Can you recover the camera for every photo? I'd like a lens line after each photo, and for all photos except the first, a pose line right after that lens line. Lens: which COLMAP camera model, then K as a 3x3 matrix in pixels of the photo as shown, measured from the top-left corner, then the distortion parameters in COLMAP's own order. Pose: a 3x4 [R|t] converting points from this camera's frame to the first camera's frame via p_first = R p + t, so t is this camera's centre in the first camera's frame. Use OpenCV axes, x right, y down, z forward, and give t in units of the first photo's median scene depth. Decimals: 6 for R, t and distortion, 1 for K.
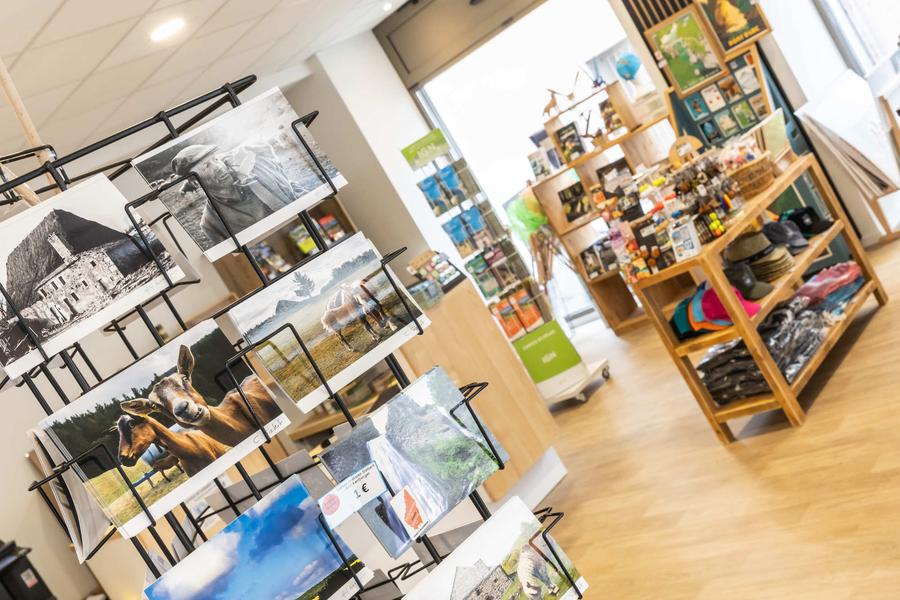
lens RADIAL K [[1063.8, 0, 450.0], [0, 1063.8, 300.0], [0, 0, 1]] dist [-0.003413, -0.020187]
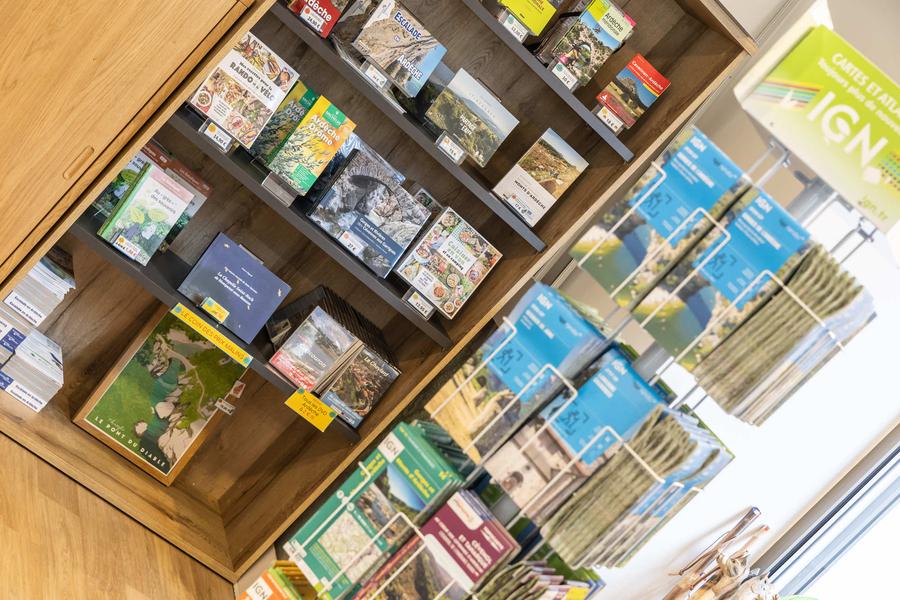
lens RADIAL K [[1596.5, 0, 450.0], [0, 1596.5, 300.0], [0, 0, 1]] dist [0.030297, 0.051906]
pose [[0.205564, 0.952479, -0.224781, 0.069841], [-0.954431, 0.245894, 0.169111, -0.107774], [0.216347, 0.179775, 0.959622, 0.661127]]
